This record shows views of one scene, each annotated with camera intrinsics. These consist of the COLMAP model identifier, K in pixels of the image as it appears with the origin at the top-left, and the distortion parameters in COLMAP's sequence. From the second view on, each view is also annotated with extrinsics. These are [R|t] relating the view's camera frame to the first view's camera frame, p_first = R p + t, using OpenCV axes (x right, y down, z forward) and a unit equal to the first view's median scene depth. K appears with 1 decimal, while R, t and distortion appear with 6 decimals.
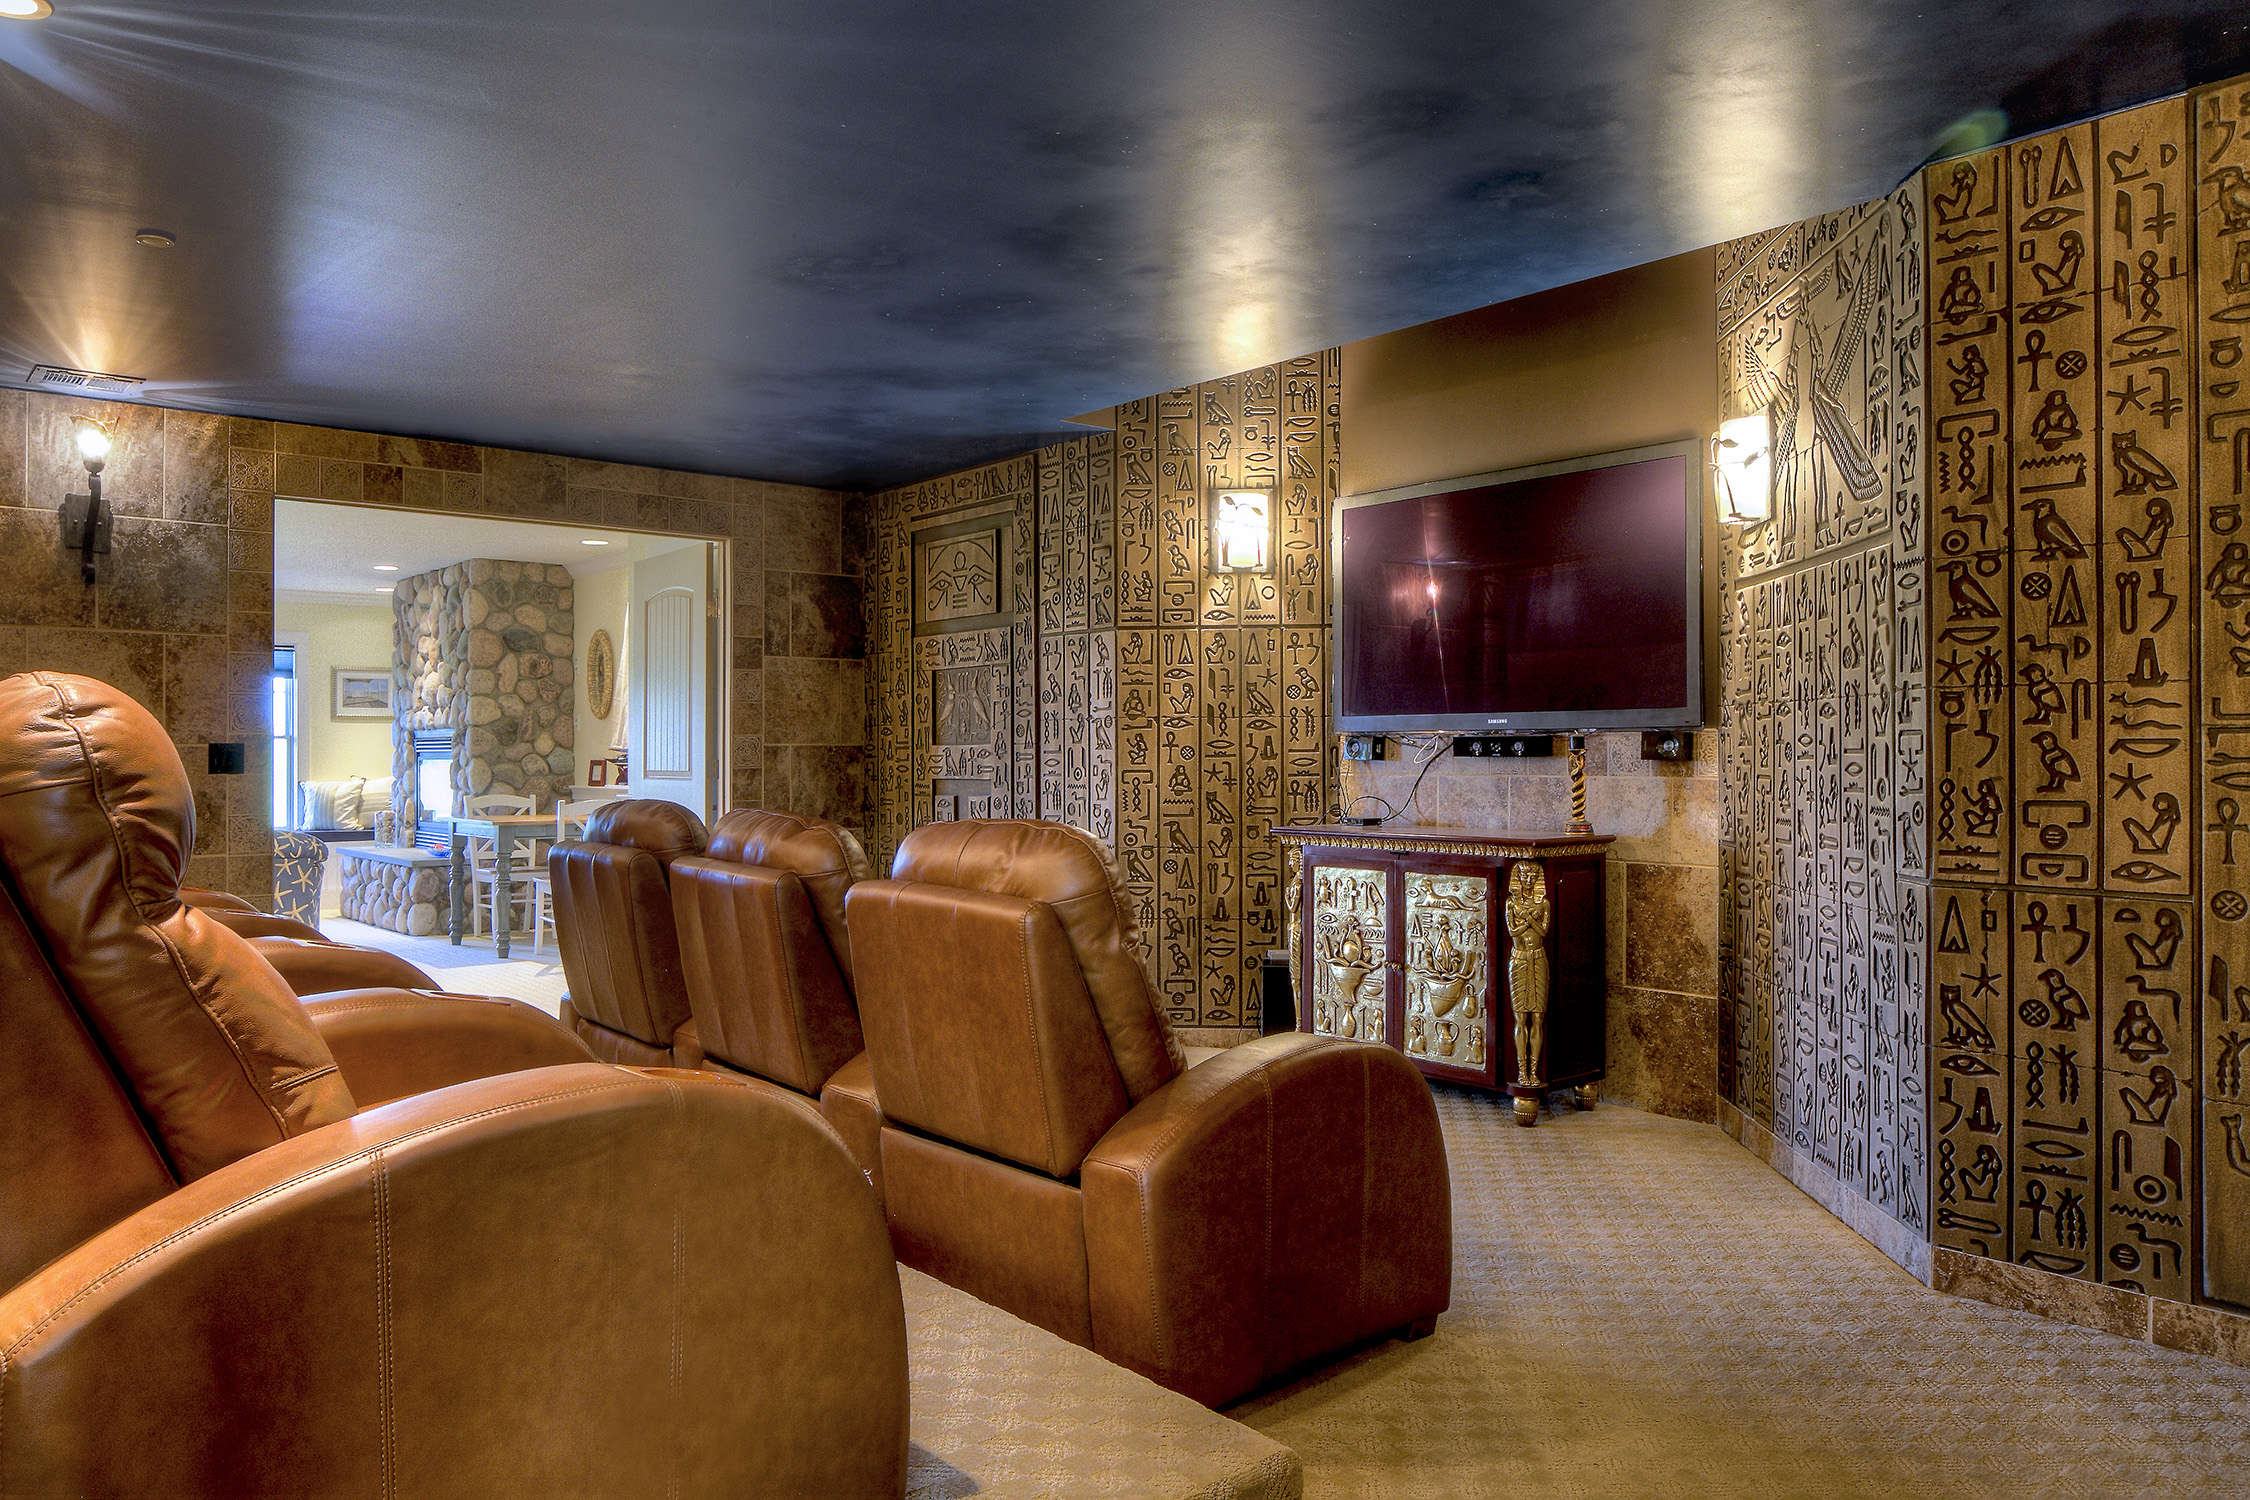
lens RADIAL K [[1587.2, 0, 1137.3], [0, 1587.2, 722.9], [0, 0, 1]] dist [-0.001948, 0.000145]
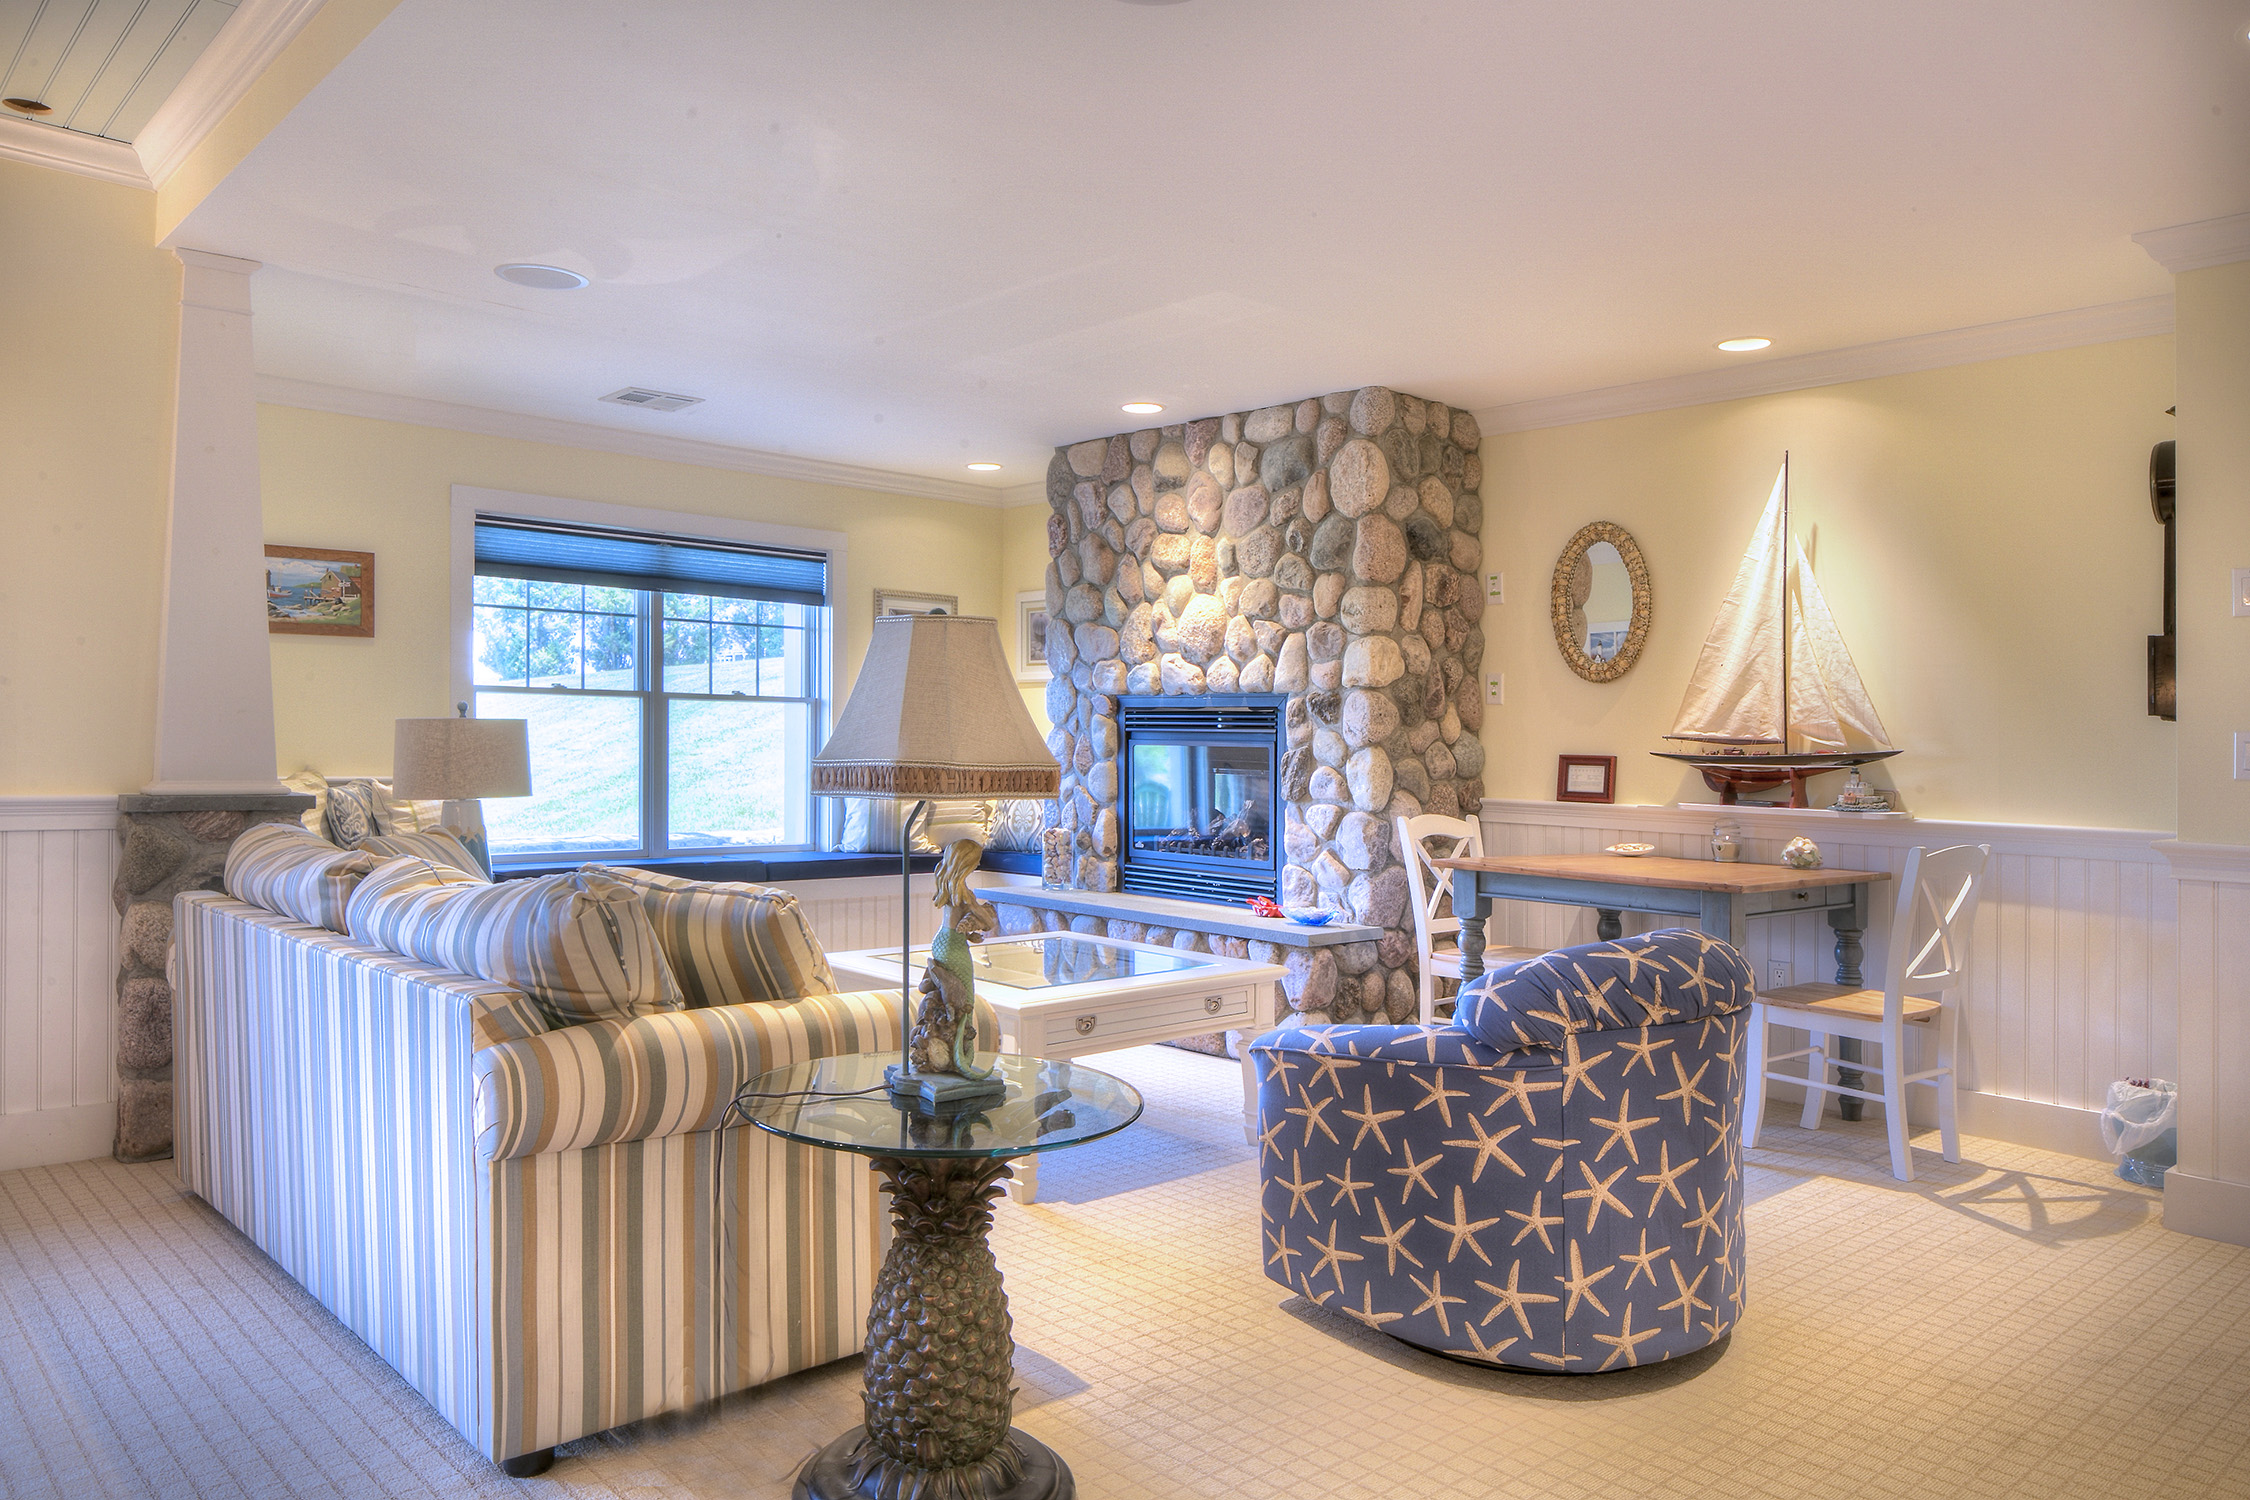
lens RADIAL K [[1538.0, 0, 1127.9], [0, 1538.0, 737.3], [0, 0, 1]] dist [-0.005811, -0.001884]
pose [[0.996913, 0.022090, 0.075344, -0.529137], [-0.023511, 0.999561, 0.018030, 0.010851], [-0.074913, -0.019746, 0.996995, 0.457578]]
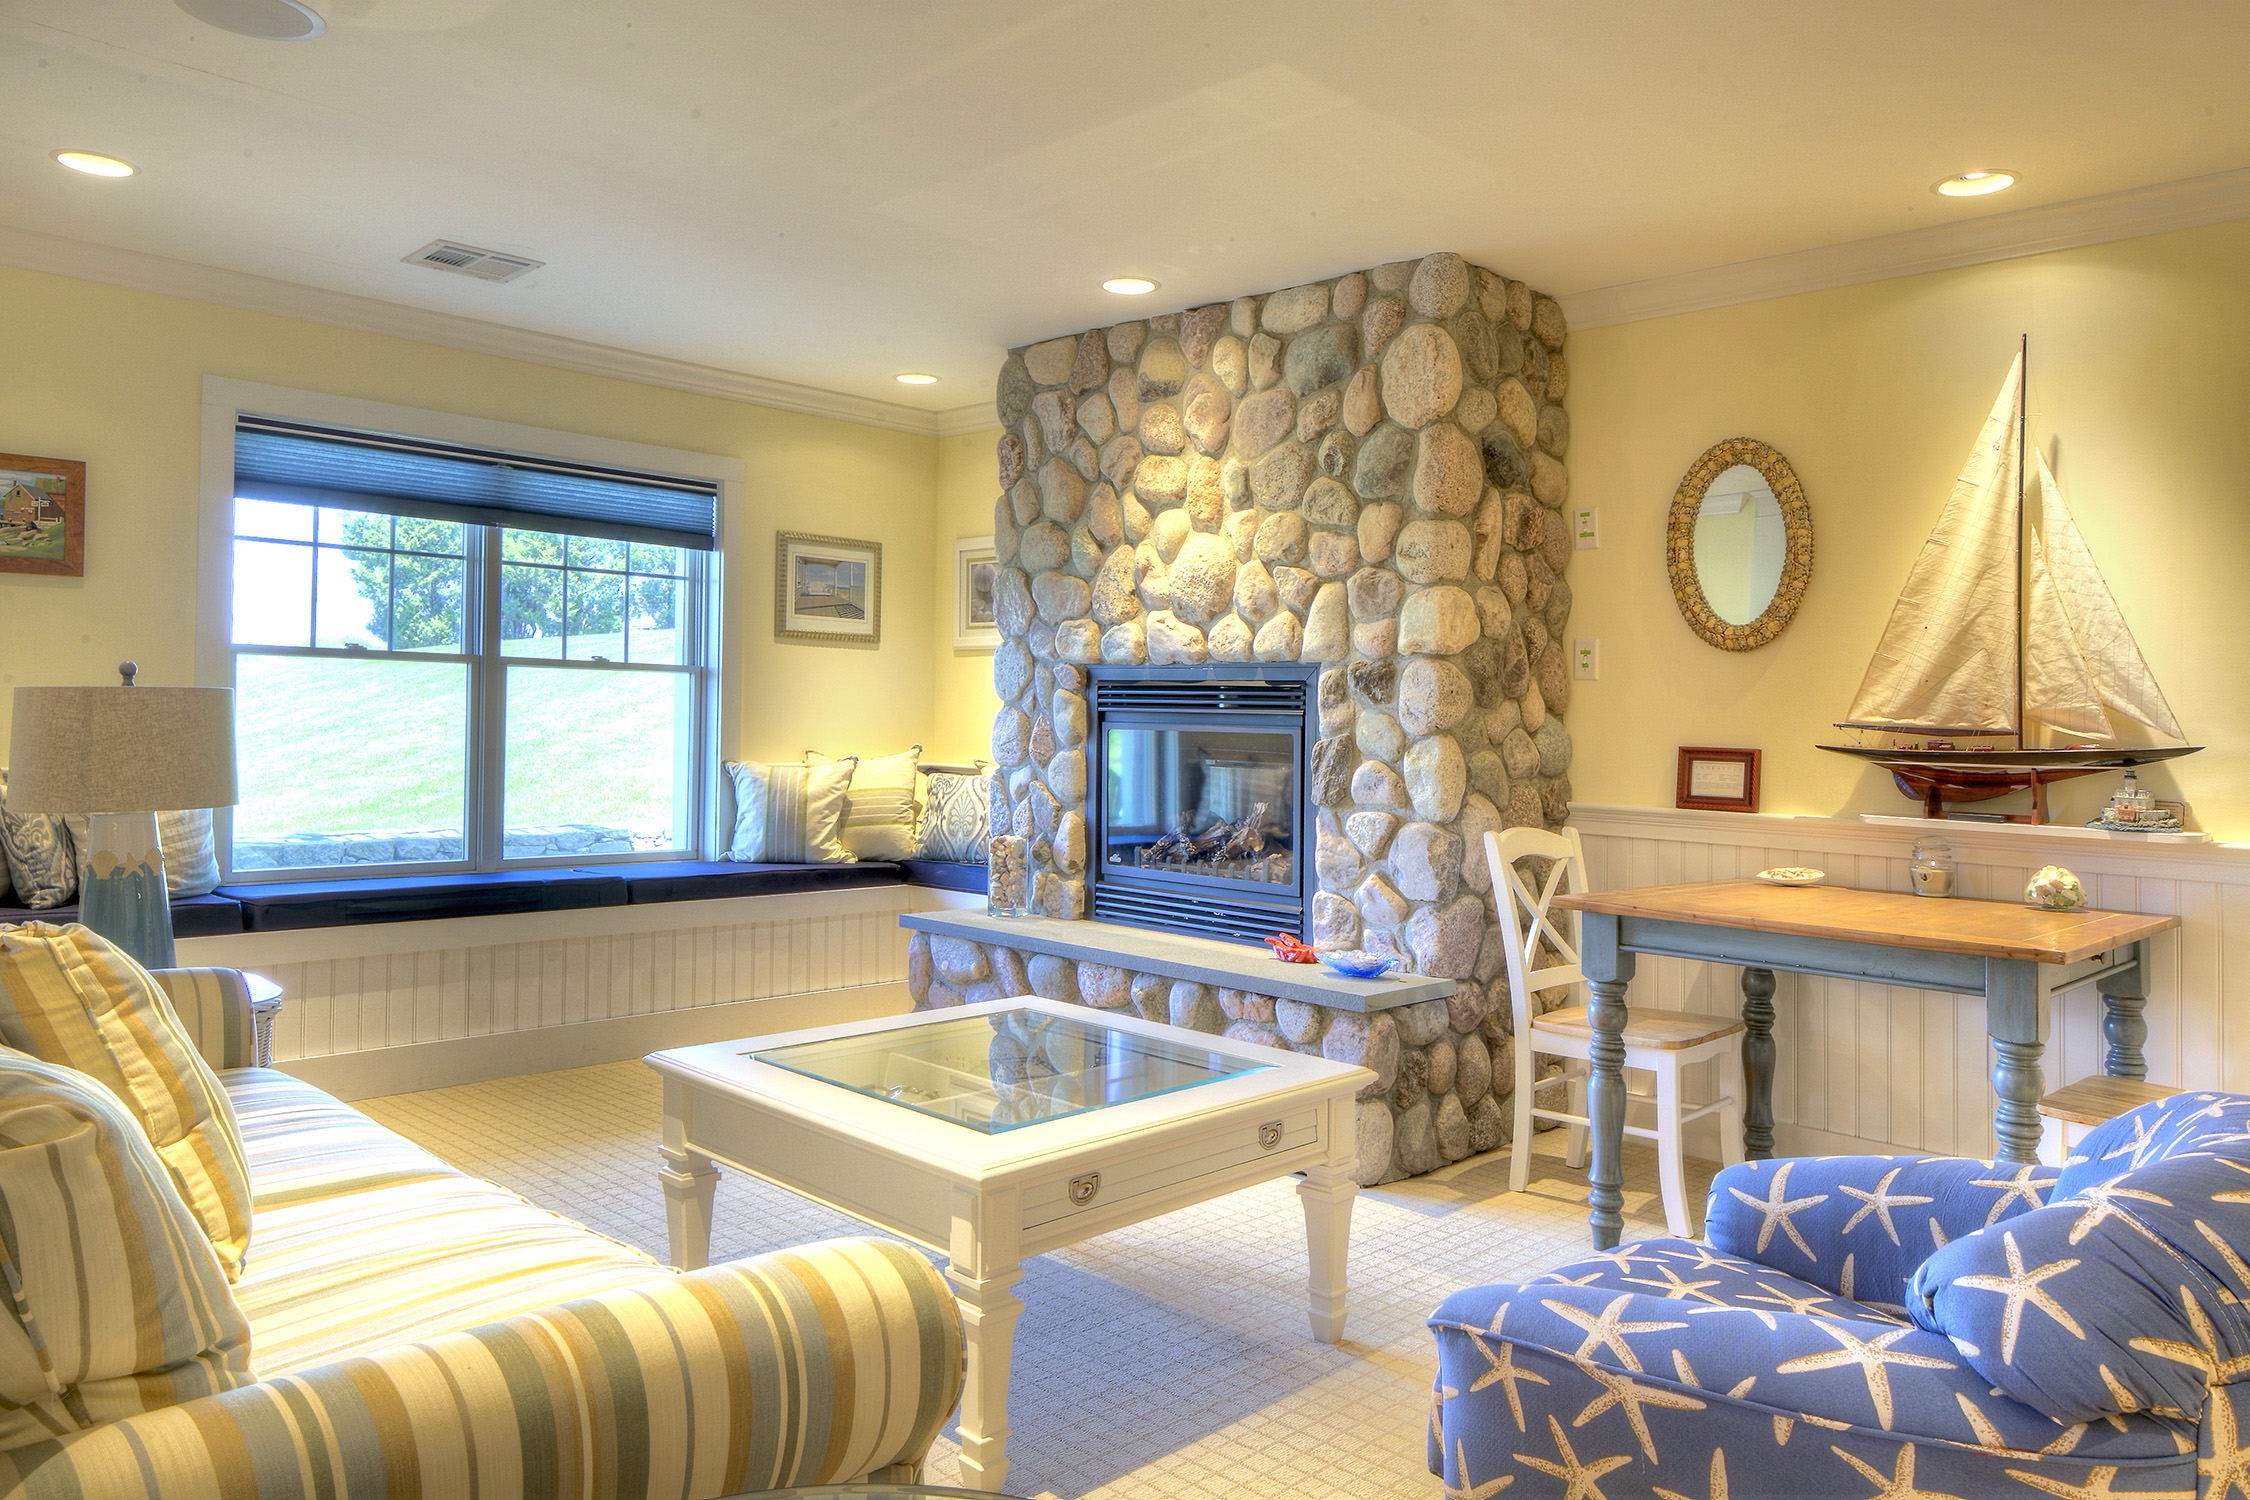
lens RADIAL K [[1530.2, 0, 1099.3], [0, 1530.2, 672.2], [0, 0, 1]] dist [0.004536, 0.001135]
pose [[0.993767, 0.031891, 0.106814, -0.534293], [-0.030940, 0.999466, -0.010546, 0.012462], [-0.107093, 0.007175, 0.994223, 0.597662]]
